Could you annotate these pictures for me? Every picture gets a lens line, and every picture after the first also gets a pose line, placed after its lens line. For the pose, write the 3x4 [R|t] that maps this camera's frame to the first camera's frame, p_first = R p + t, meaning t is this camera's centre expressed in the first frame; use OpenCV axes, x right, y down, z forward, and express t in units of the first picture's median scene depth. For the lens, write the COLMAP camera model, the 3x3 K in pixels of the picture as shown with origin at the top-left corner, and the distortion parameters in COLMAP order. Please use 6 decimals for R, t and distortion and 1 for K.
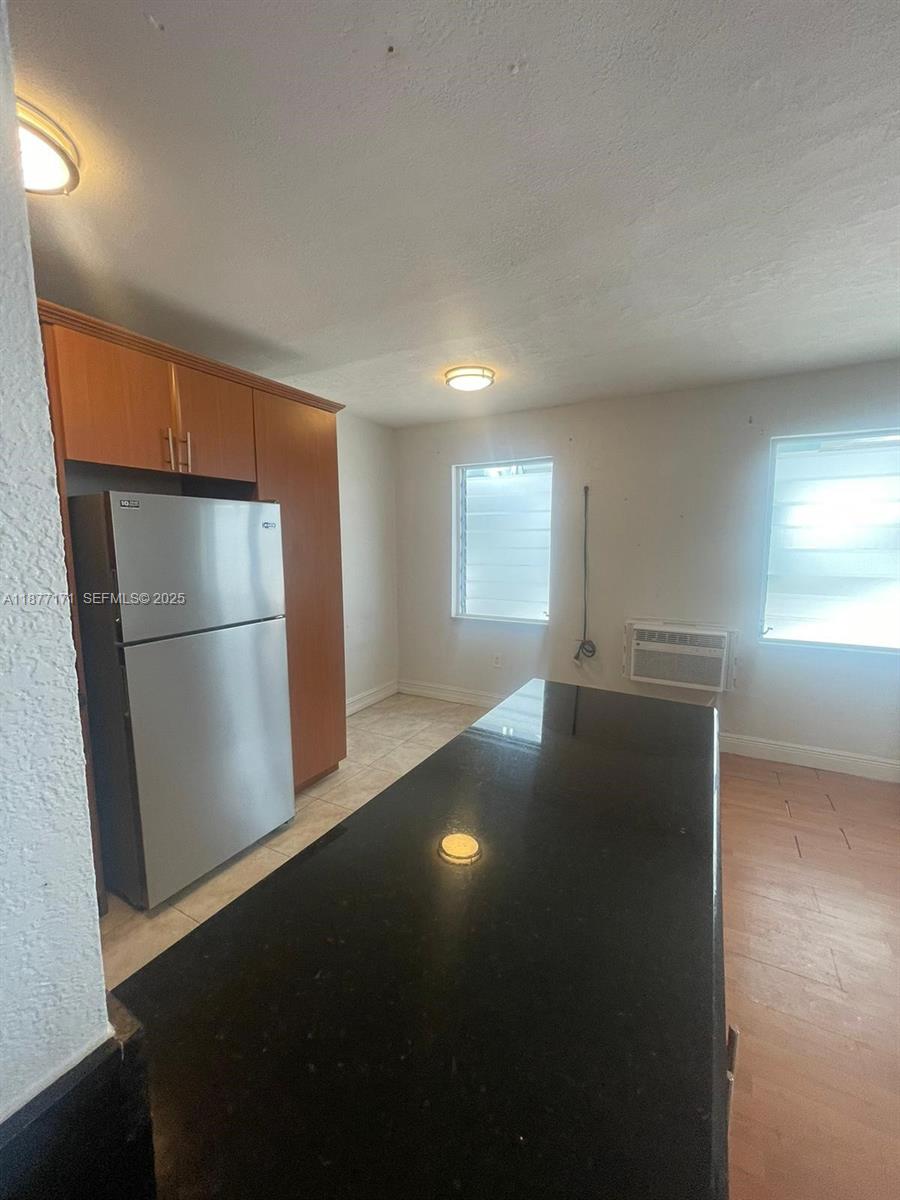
lens RADIAL K [[483.8, 0, 442.1], [0, 483.8, 598.9], [0, 0, 1]] dist [-0.007425, 0.000990]
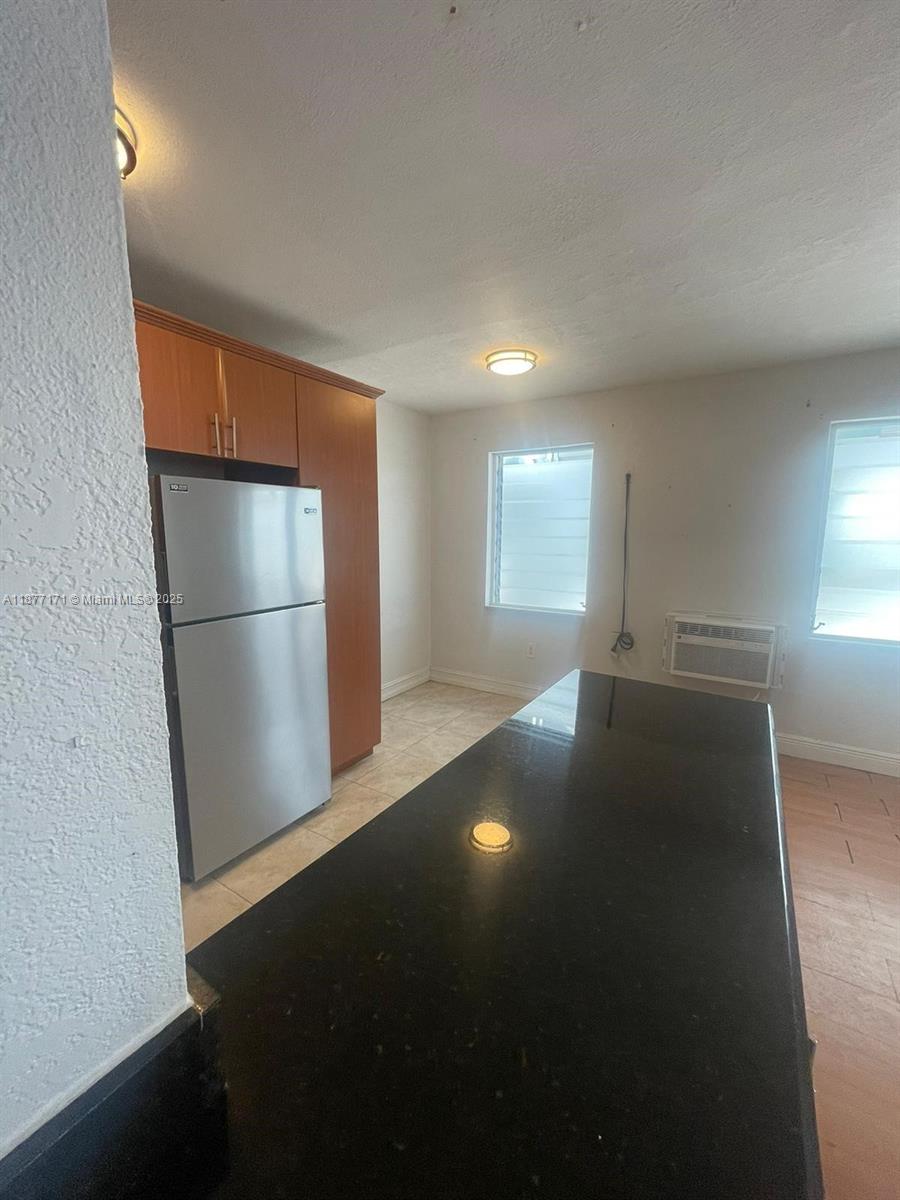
lens RADIAL K [[483.8, 0, 441.6], [0, 483.8, 598.8], [0, 0, 1]] dist [-0.007425, 0.000990]
pose [[0.998157, 0.017468, -0.058117, -0.020111], [-0.016263, 0.999644, 0.021140, 0.004379], [0.058466, -0.020156, 0.998086, 0.006754]]
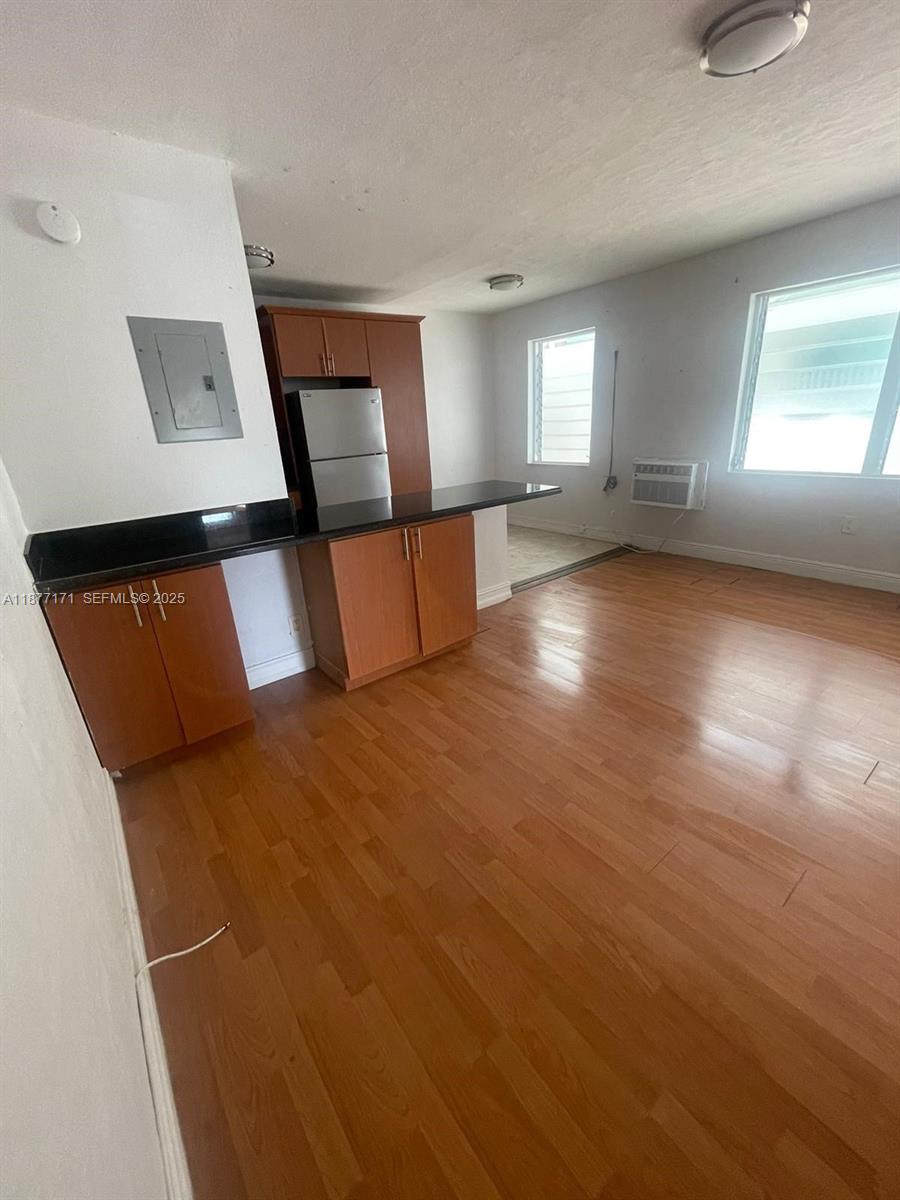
lens RADIAL K [[483.8, 0, 444.2], [0, 483.8, 601.2], [0, 0, 1]] dist [-0.007425, 0.000990]
pose [[0.919680, 0.086820, -0.382950, 0.567149], [0.013422, 0.967730, 0.251631, 0.106326], [0.392439, -0.236560, 0.888837, -0.617761]]
